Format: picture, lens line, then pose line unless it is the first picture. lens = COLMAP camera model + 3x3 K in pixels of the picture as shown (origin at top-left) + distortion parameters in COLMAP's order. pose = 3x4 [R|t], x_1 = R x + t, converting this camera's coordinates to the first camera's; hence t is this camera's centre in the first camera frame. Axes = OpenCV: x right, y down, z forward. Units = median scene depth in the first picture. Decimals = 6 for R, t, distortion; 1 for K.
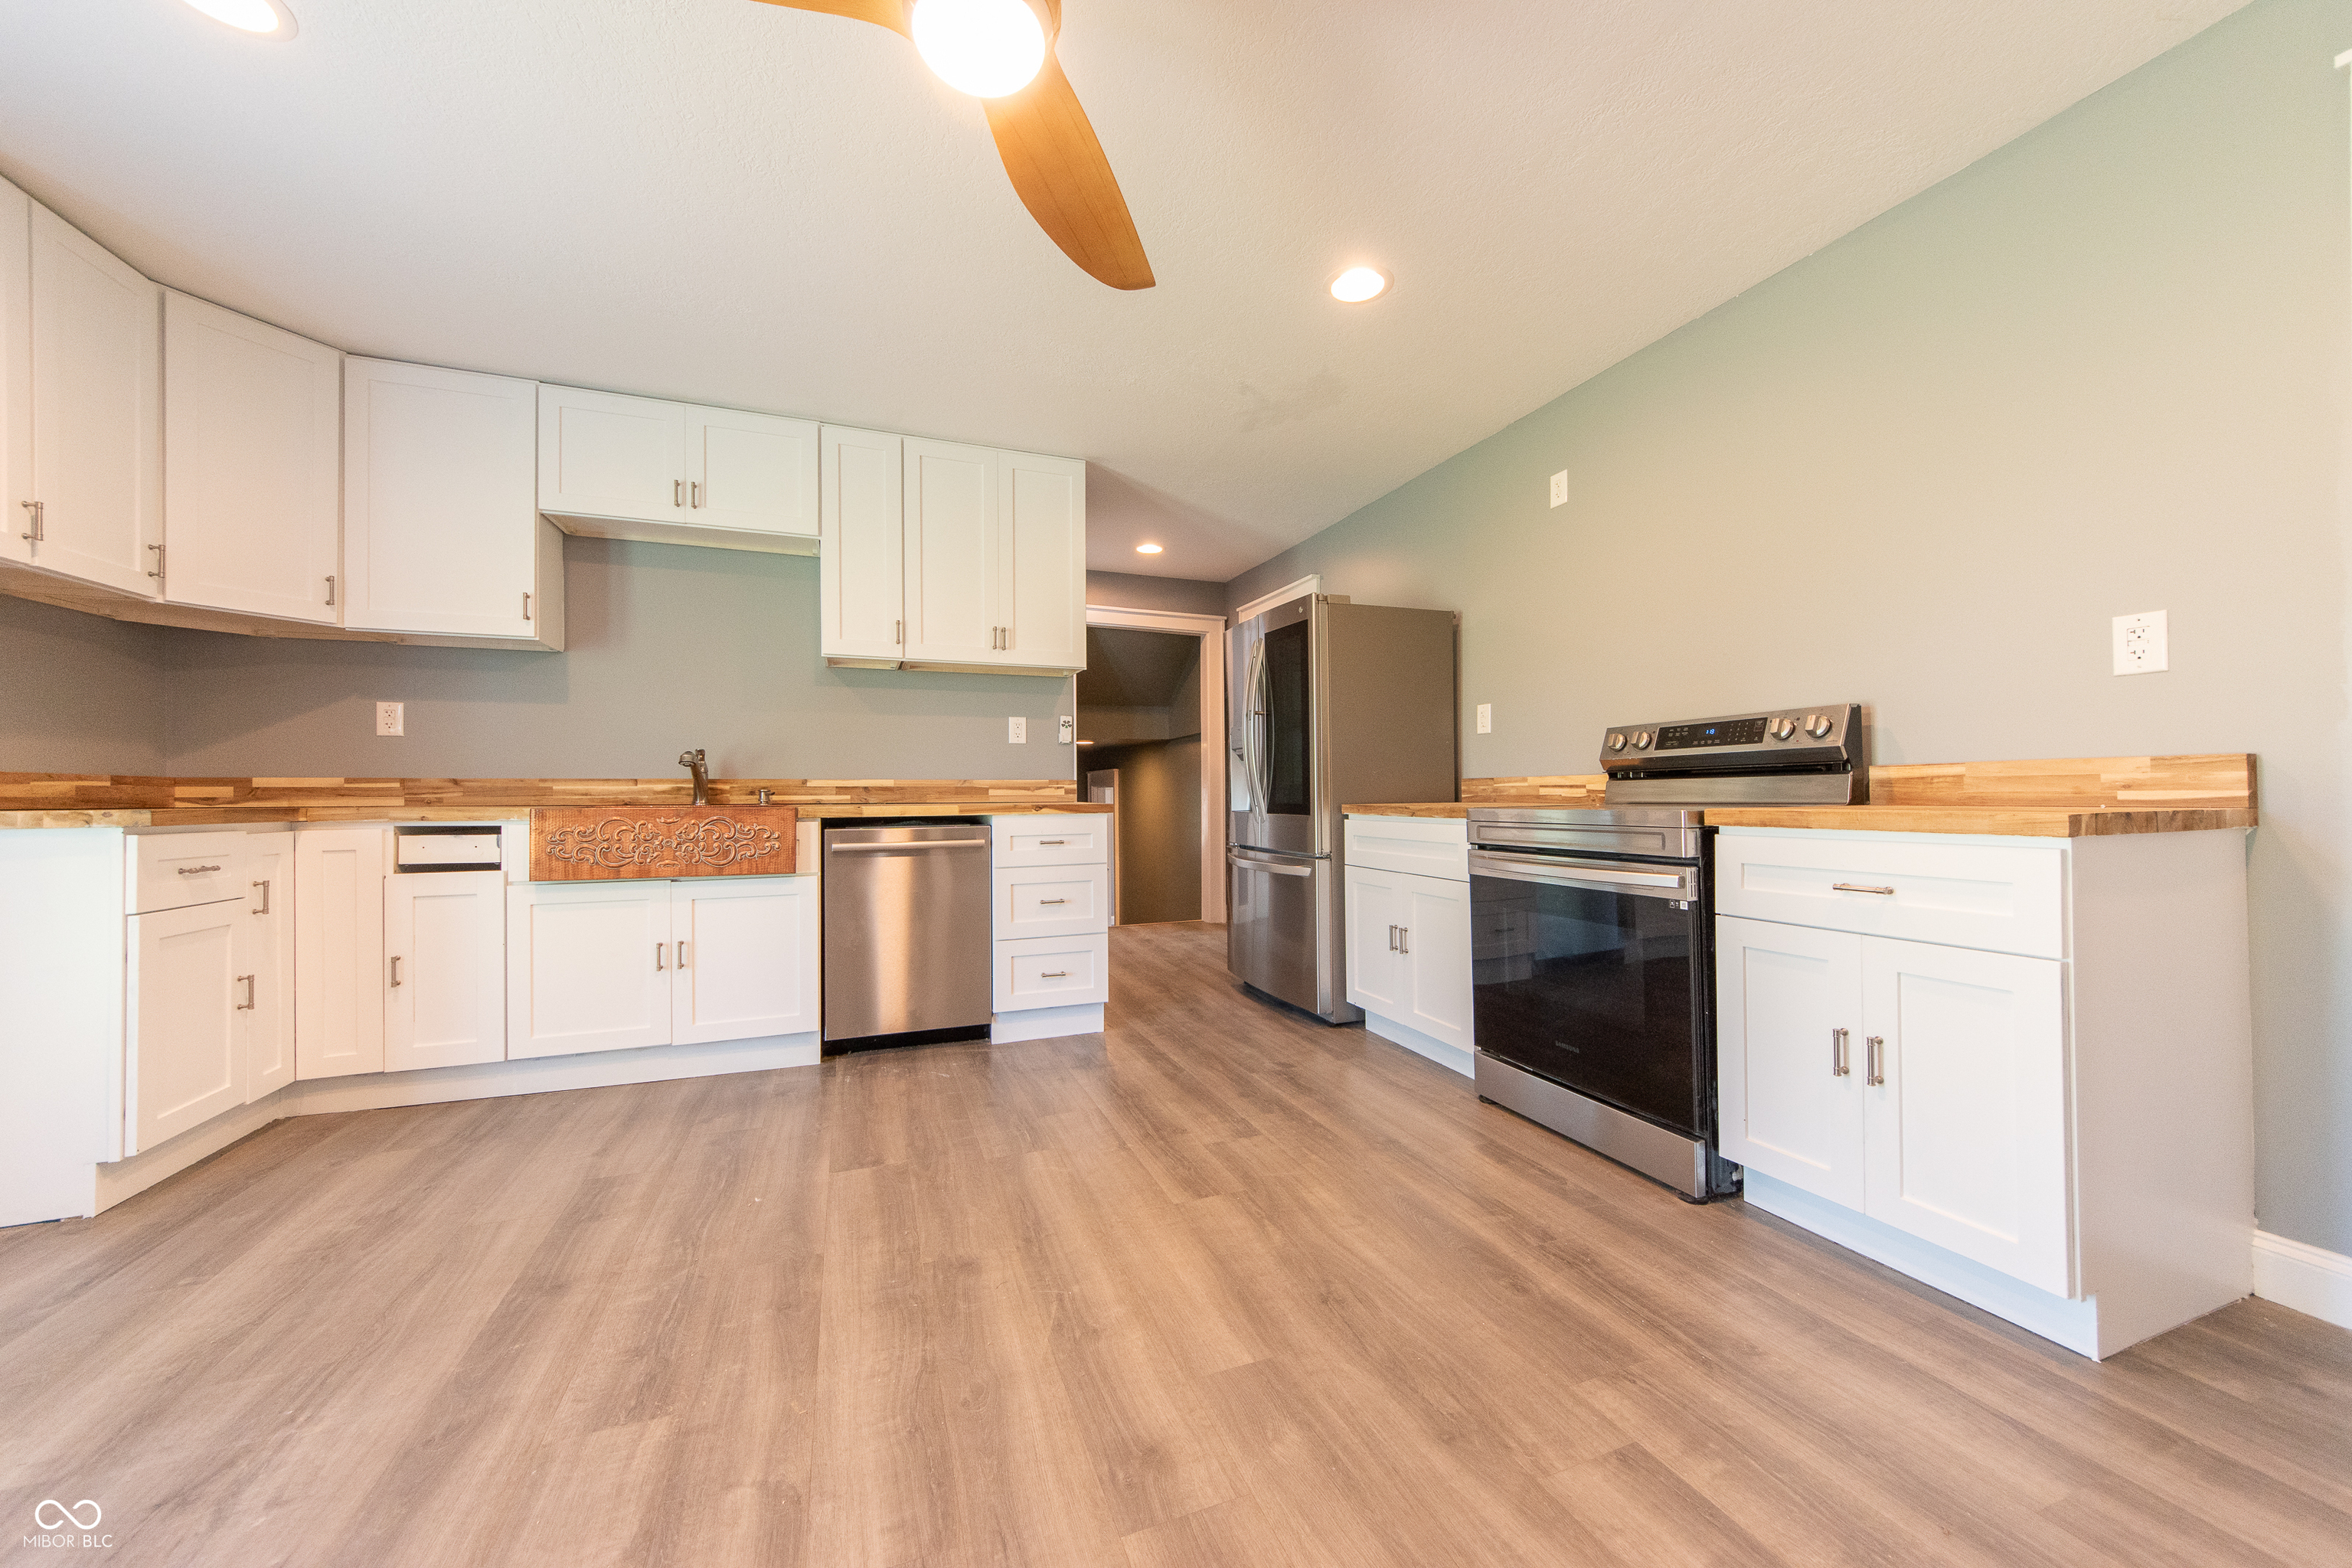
lens RADIAL K [[844.7, 0, 1180.5], [0, 844.7, 788.7], [0, 0, 1]] dist [0.001513, -0.000381]
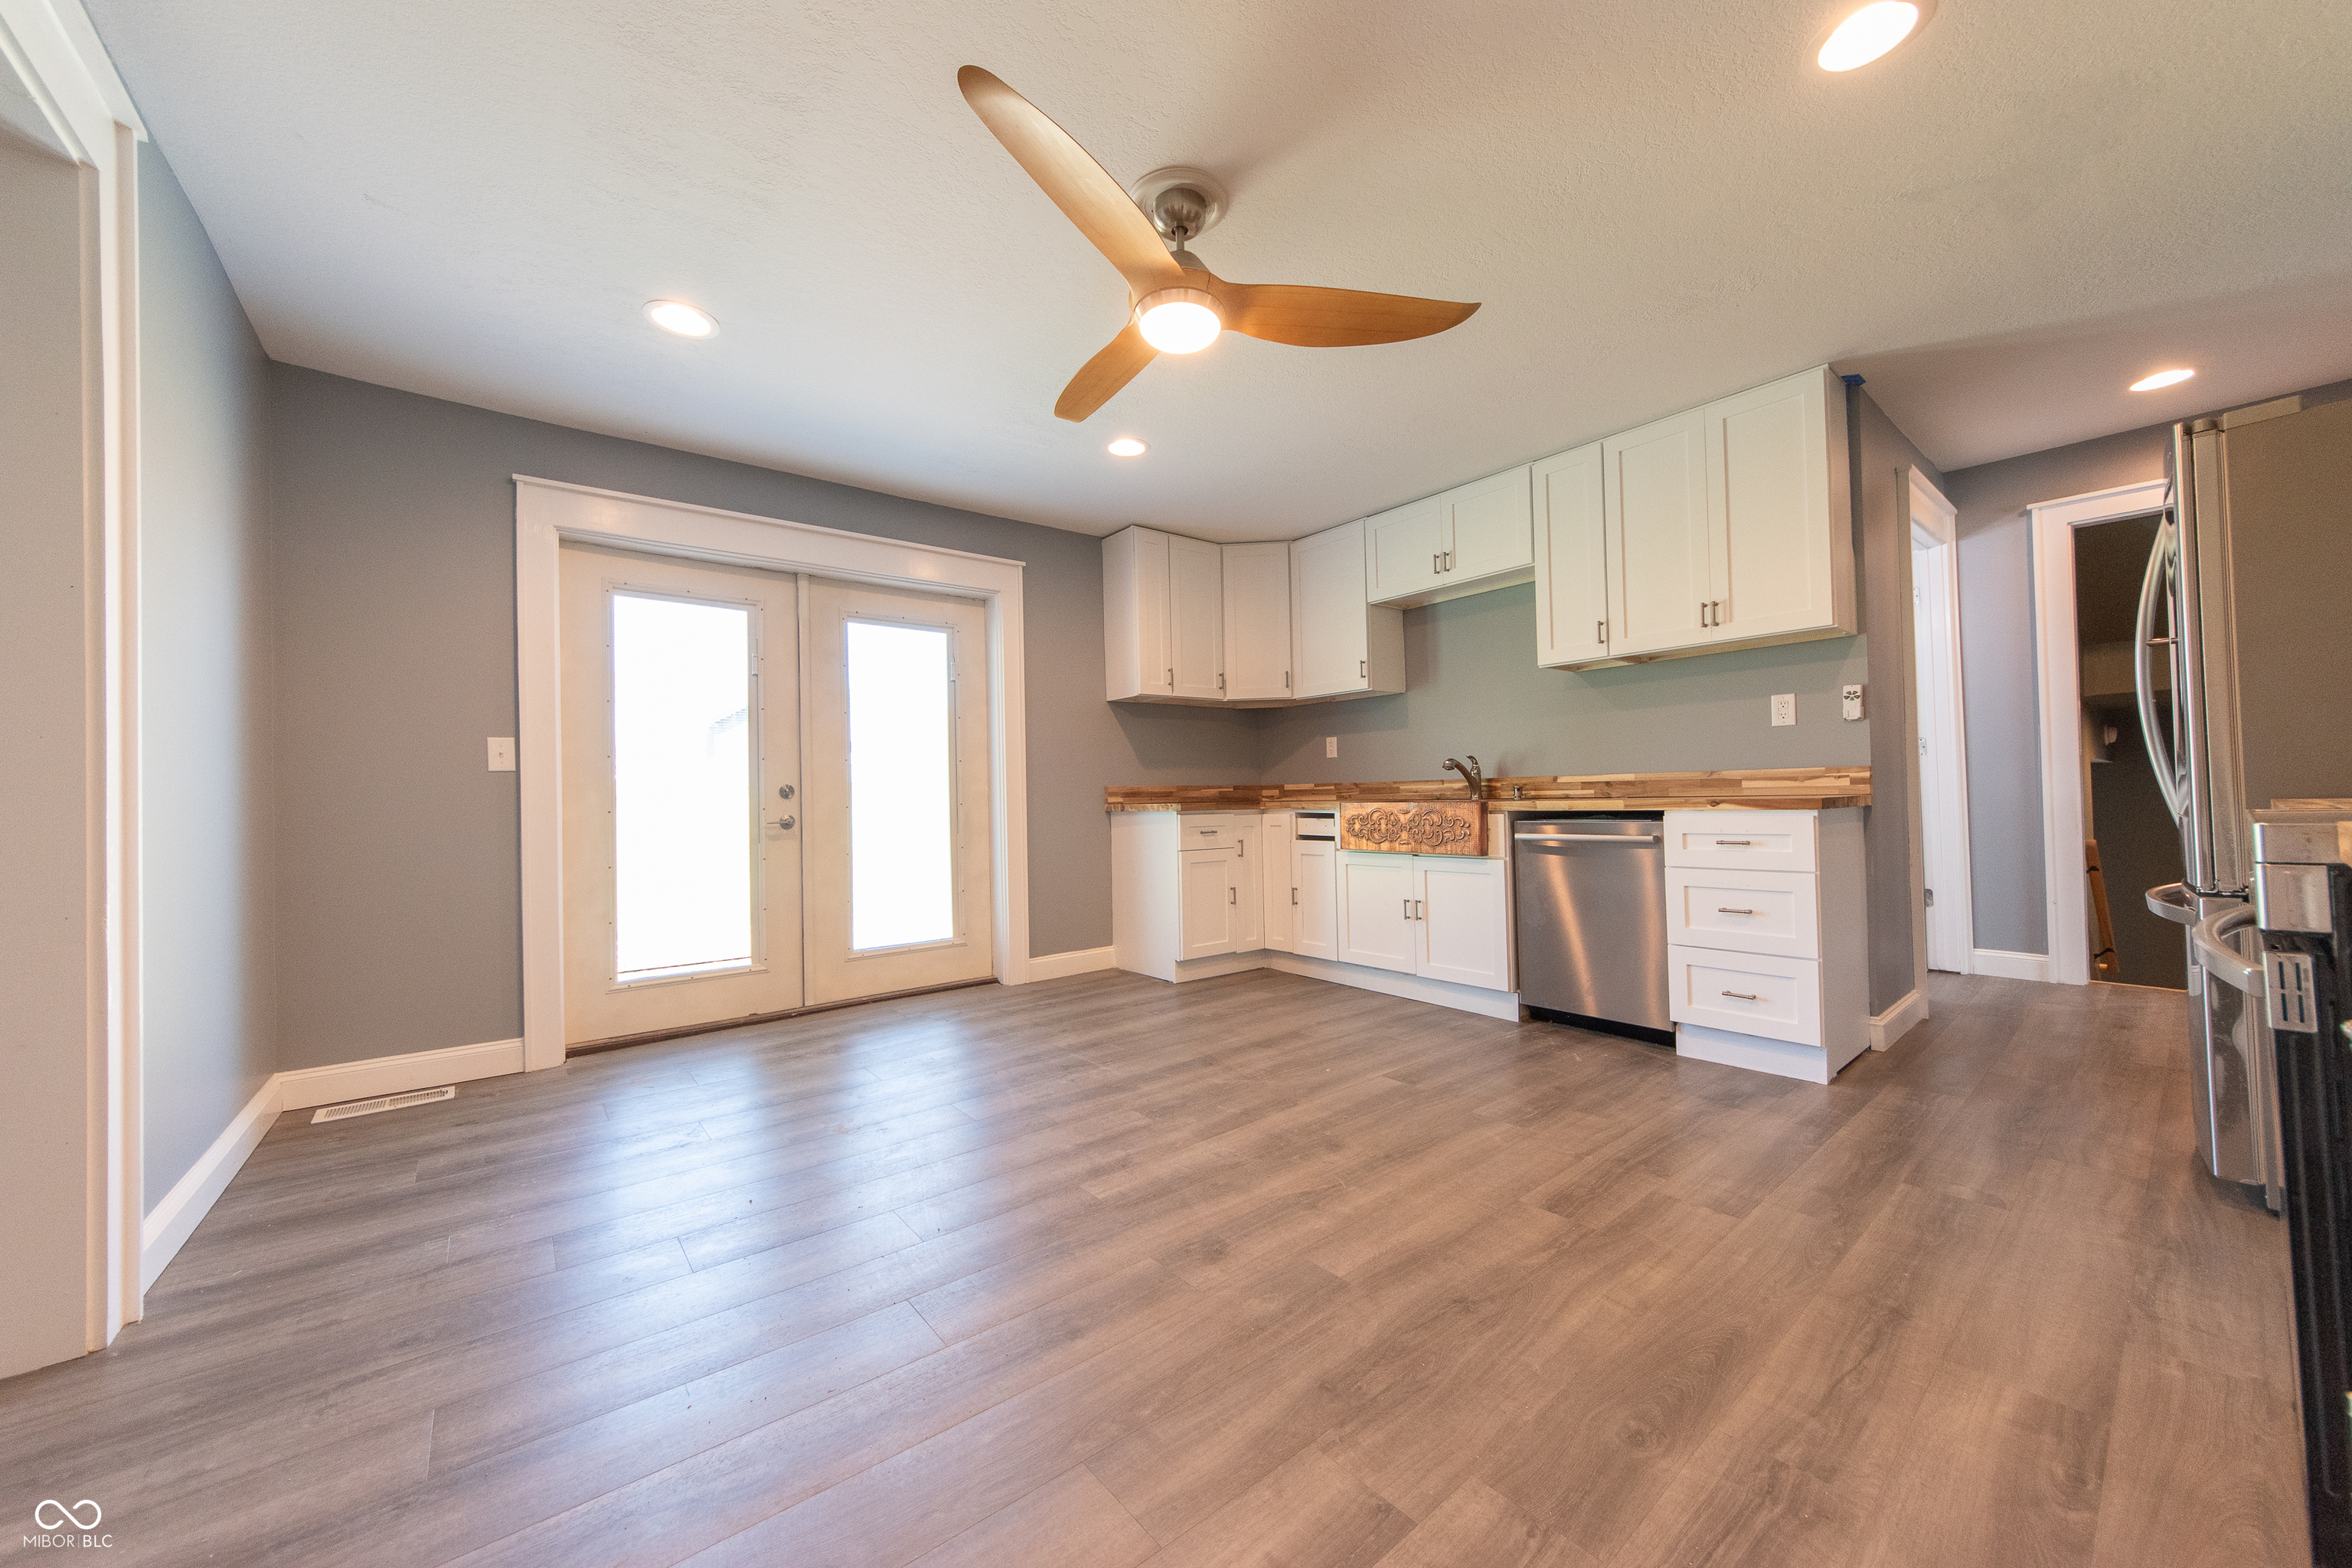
lens RADIAL K [[844.7, 0, 1180.5], [0, 844.7, 788.7], [0, 0, 1]] dist [0.001513, -0.000381]
pose [[0.308627, -0.011490, -0.951114, 0.621963], [0.024708, 0.999686, -0.004059, -0.003015], [0.950862, -0.022248, 0.308814, 0.236817]]
